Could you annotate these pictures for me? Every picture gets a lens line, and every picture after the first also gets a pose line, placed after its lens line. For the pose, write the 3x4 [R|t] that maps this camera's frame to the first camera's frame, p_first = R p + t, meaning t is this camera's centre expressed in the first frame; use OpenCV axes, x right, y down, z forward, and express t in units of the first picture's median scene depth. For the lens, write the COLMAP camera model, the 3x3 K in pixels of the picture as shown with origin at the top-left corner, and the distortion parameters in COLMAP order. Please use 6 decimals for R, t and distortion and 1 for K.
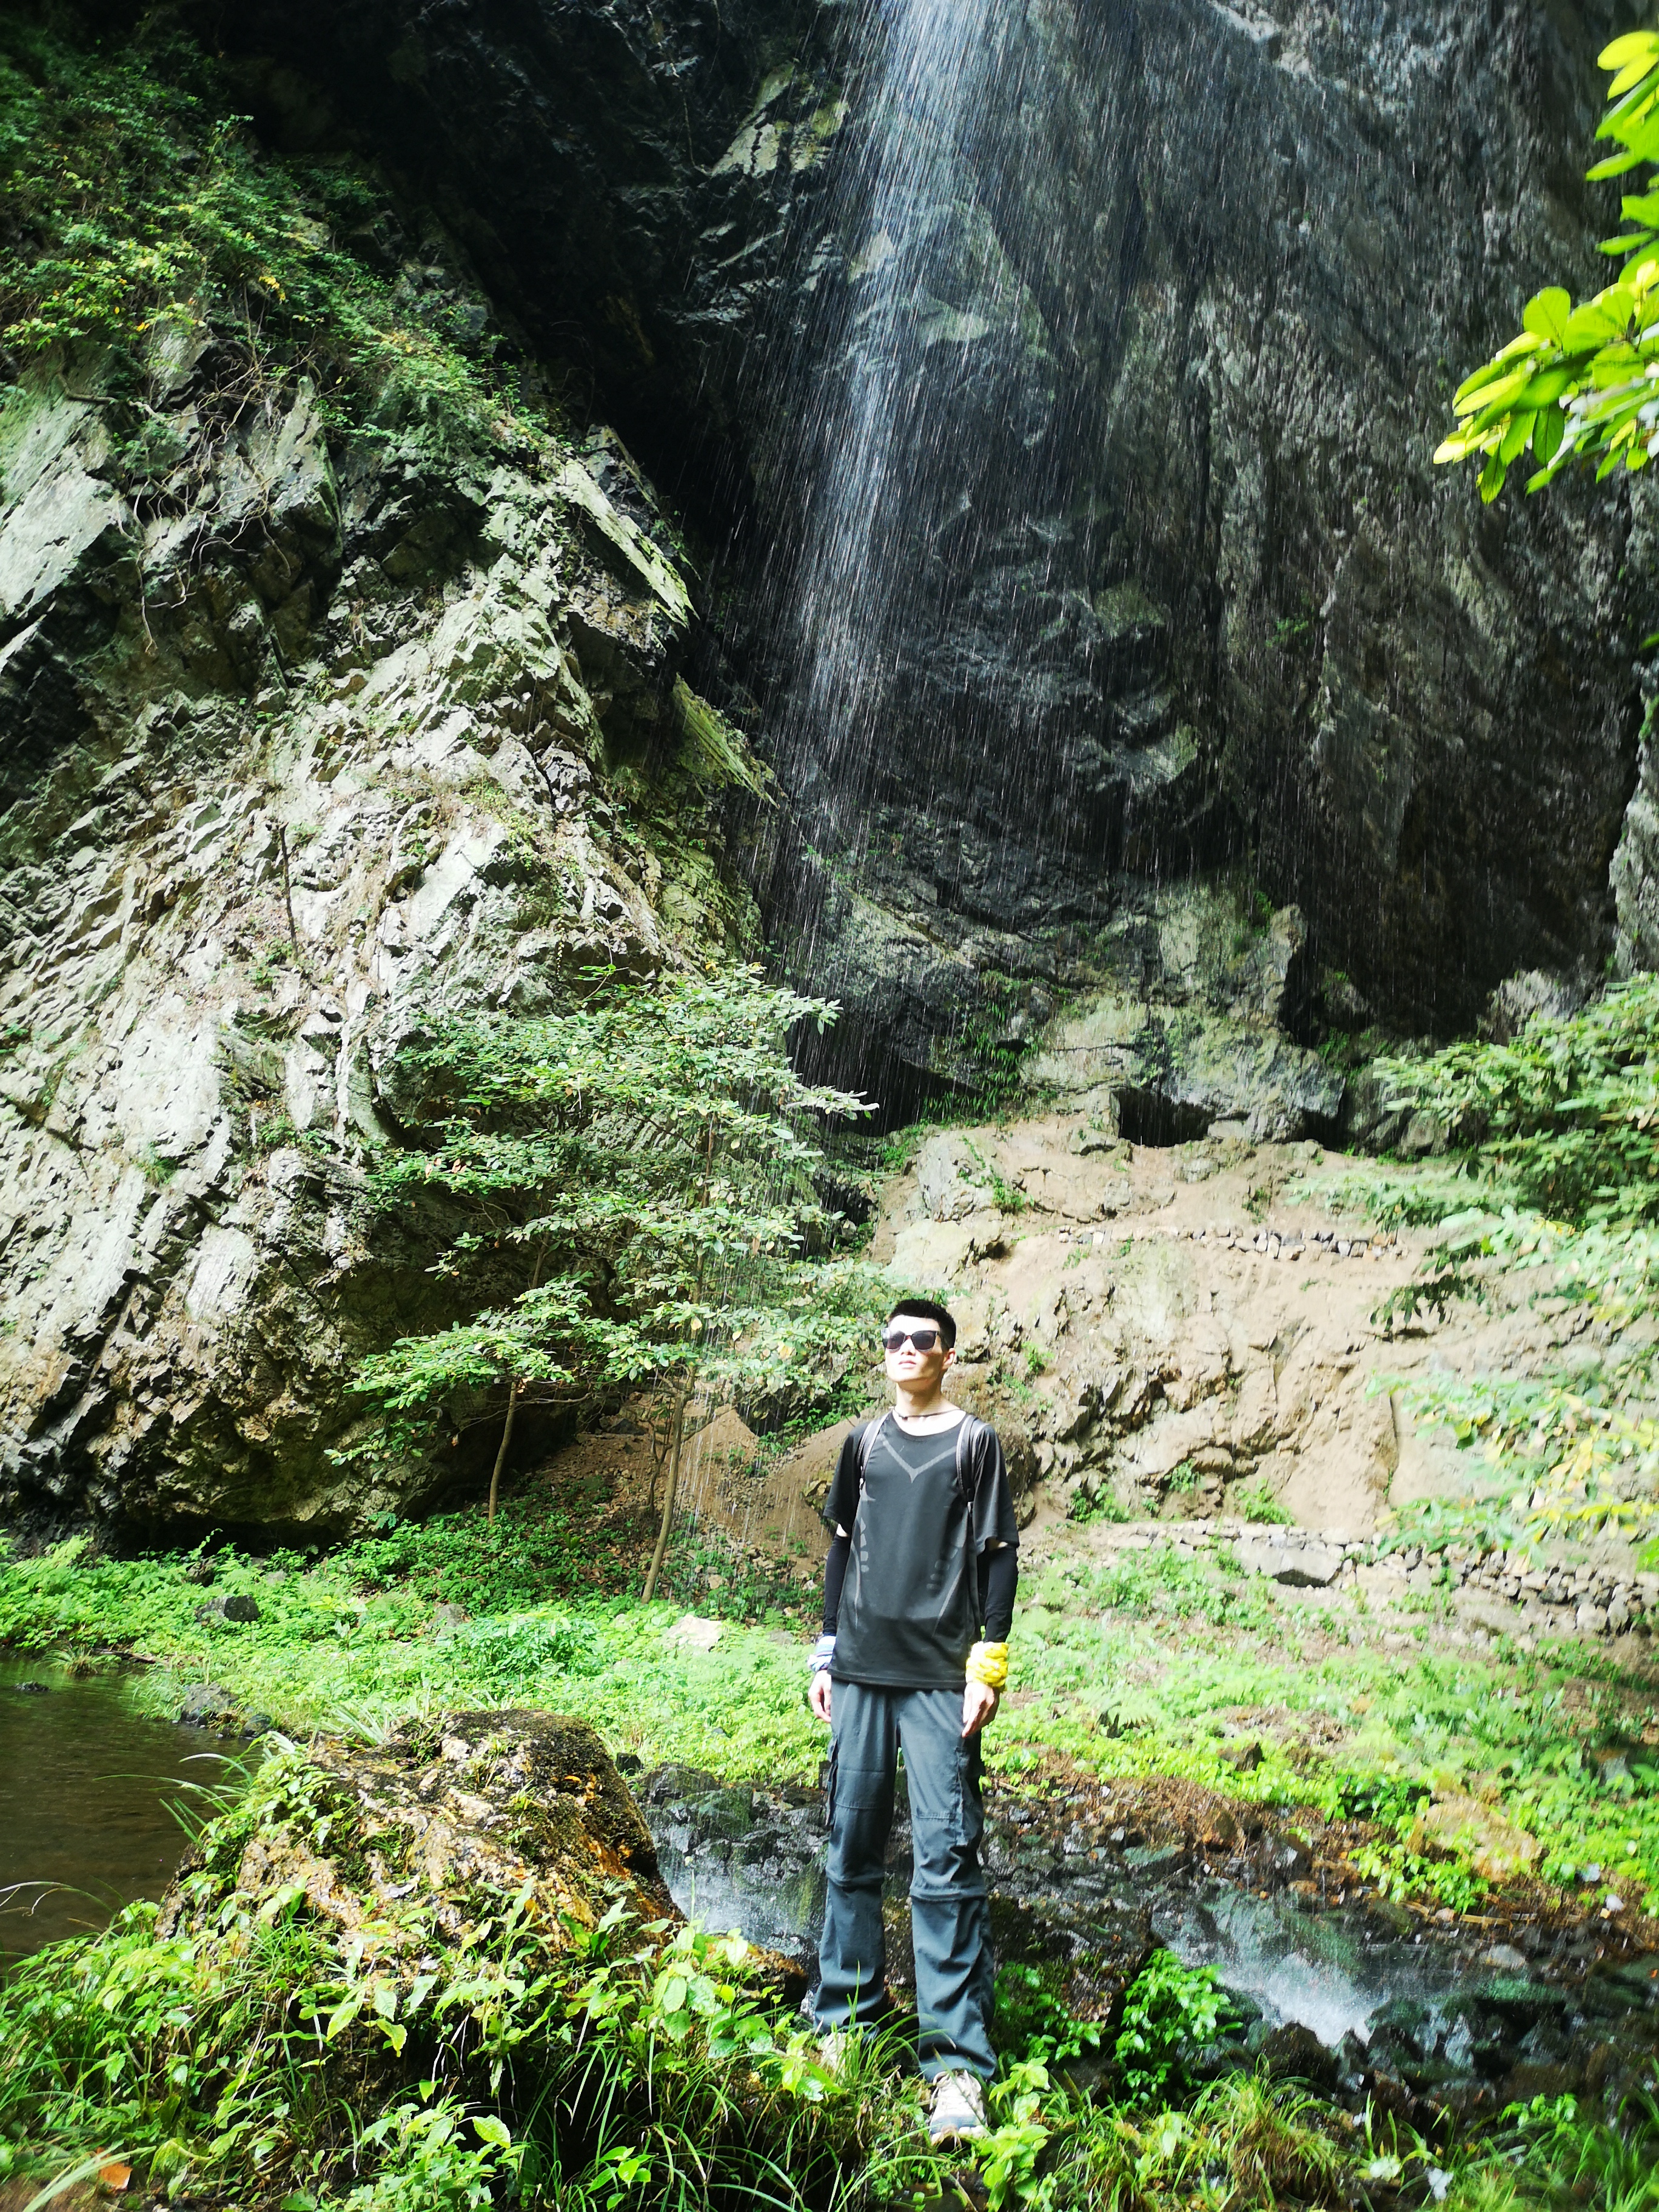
lens RADIAL K [[1709.1, 0, 830.4], [0, 1709.1, 1101.1], [0, 0, 1]] dist [0.054812, -0.029159]
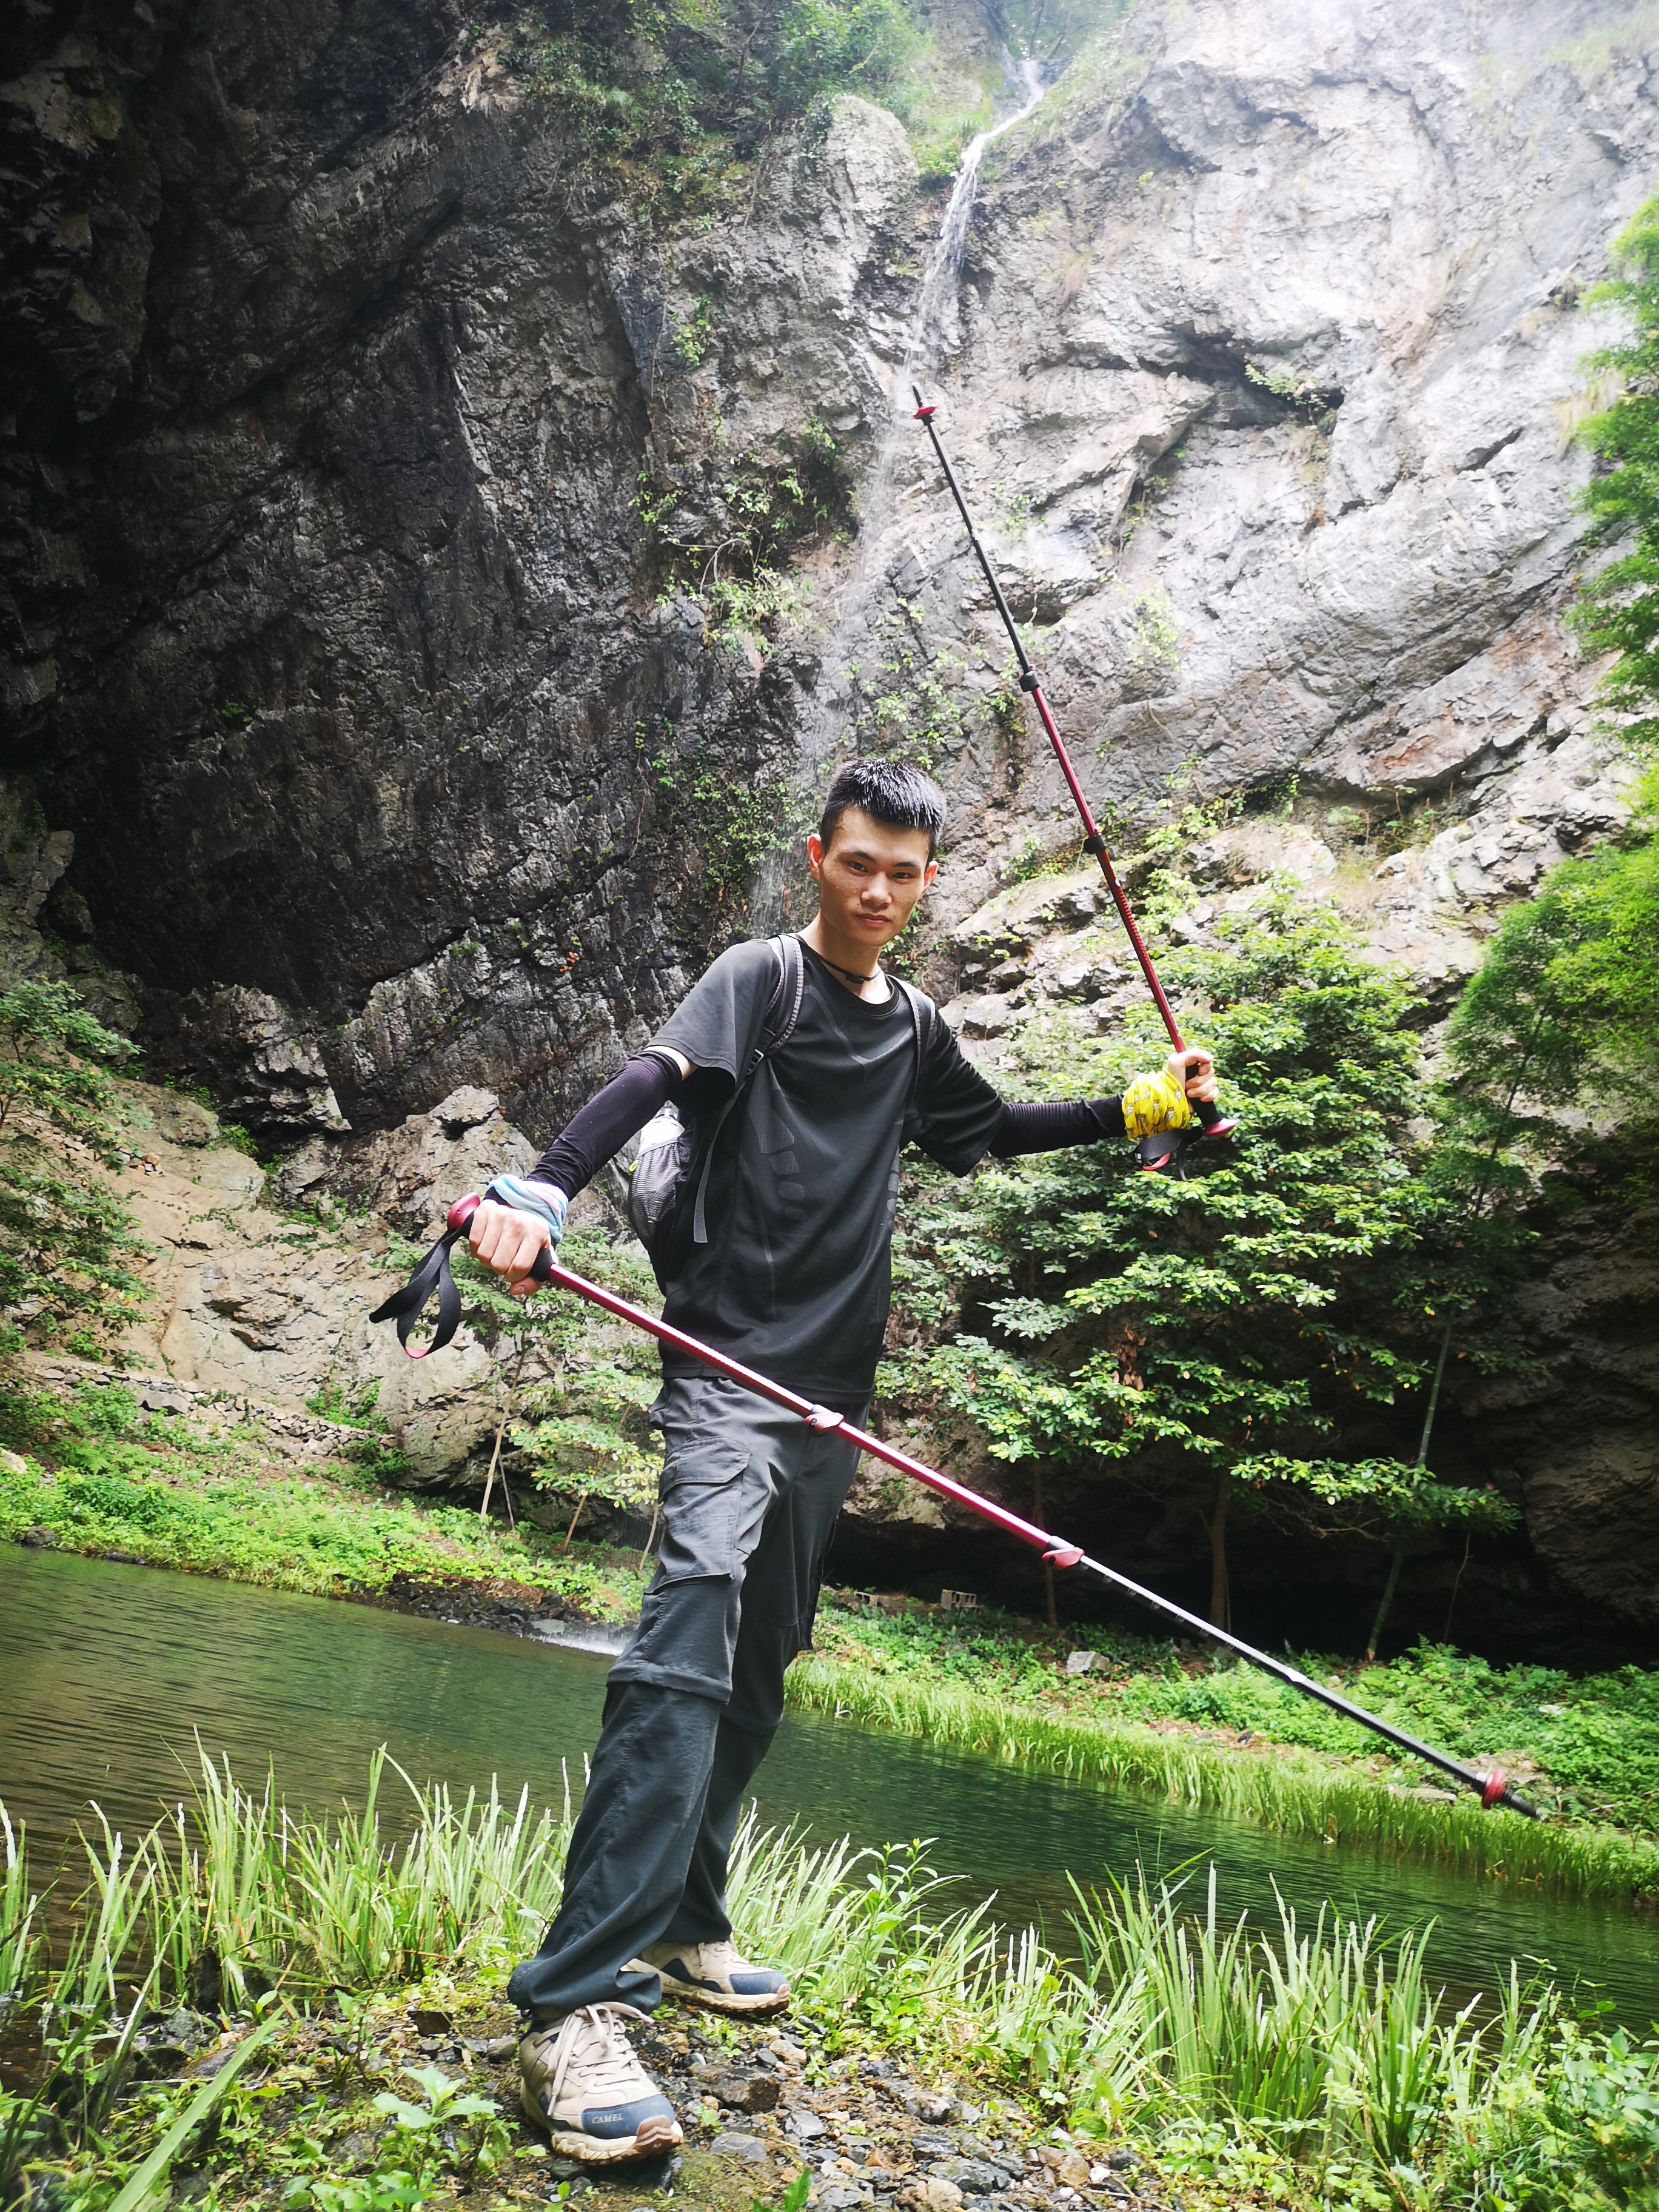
lens RADIAL K [[1721.8, 0, 828.9], [0, 1721.8, 1104.3], [0, 0, 1]] dist [0.084067, -0.094133]
pose [[0.424988, 0.214818, 0.879340, -0.680303], [-0.391751, 0.919395, -0.035268, -0.123709], [-0.816037, -0.329493, 0.474887, -0.140256]]
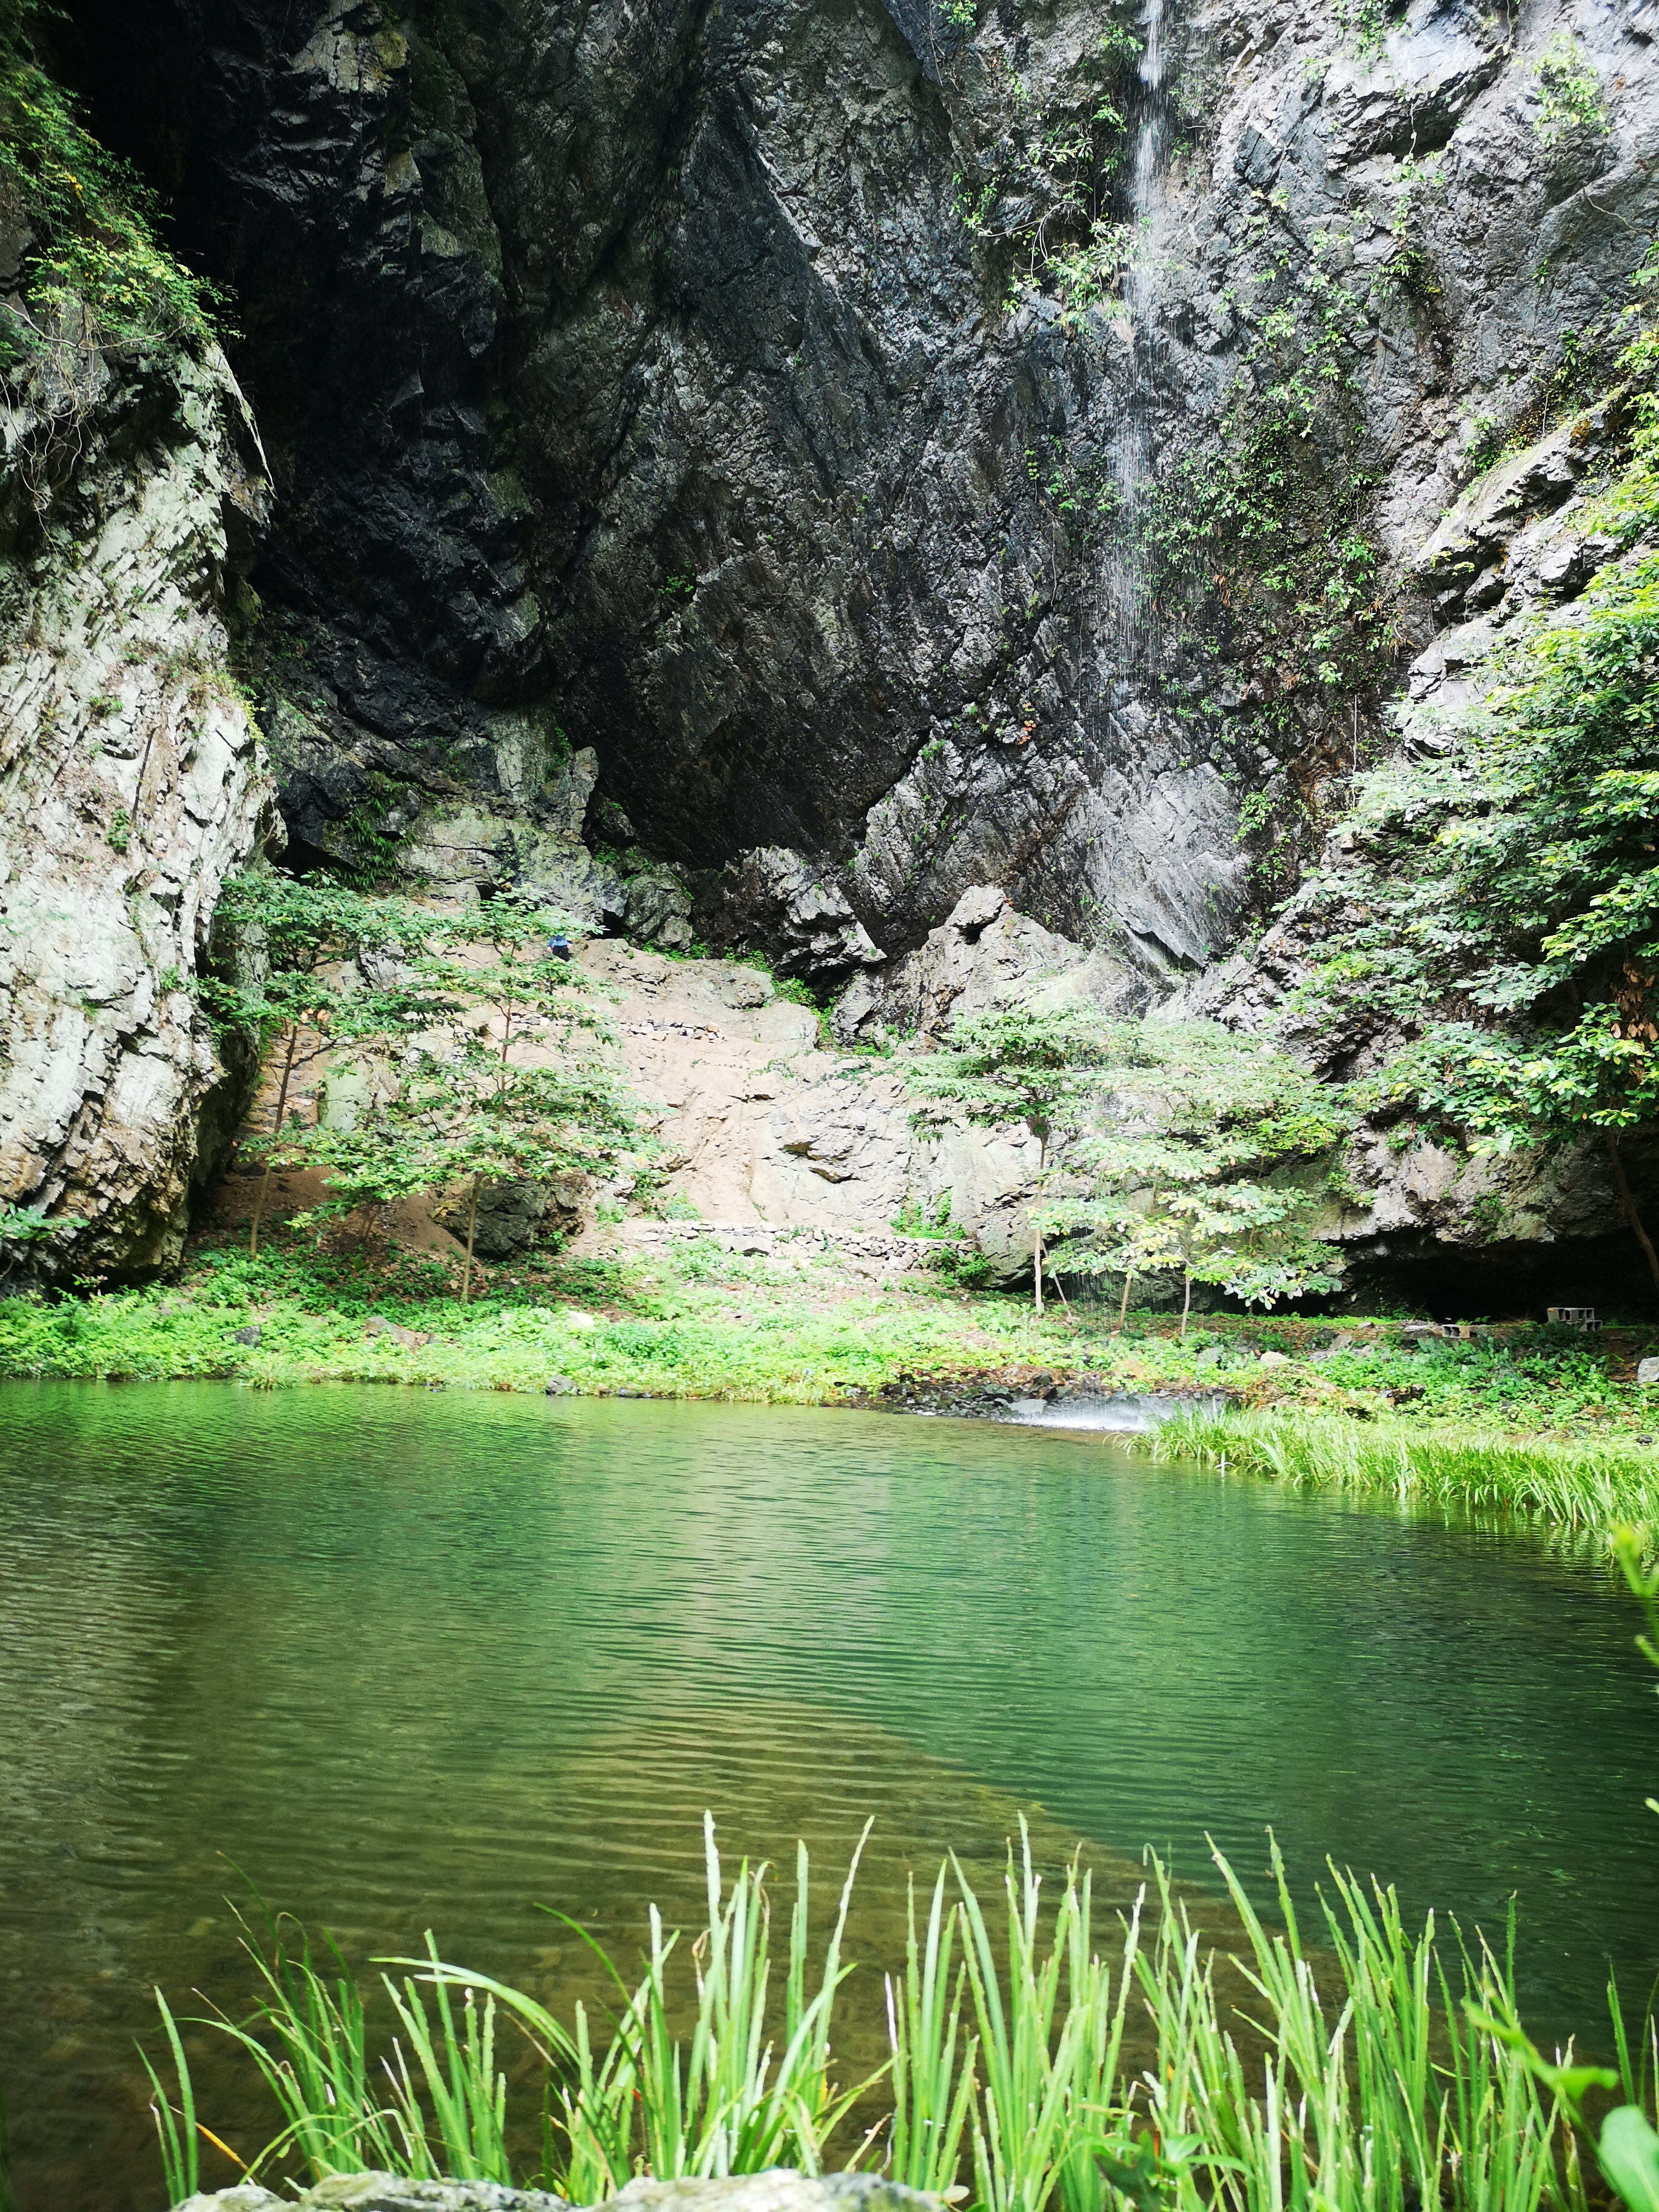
lens RADIAL K [[1709.0, 0, 822.8], [0, 1709.0, 1109.0], [0, 0, 1]] dist [0.078305, -0.084988]
pose [[0.764871, -0.016528, 0.643971, -0.550177], [-0.137404, 0.972479, 0.188160, -0.139928], [-0.629359, -0.232402, 0.741550, -0.208393]]
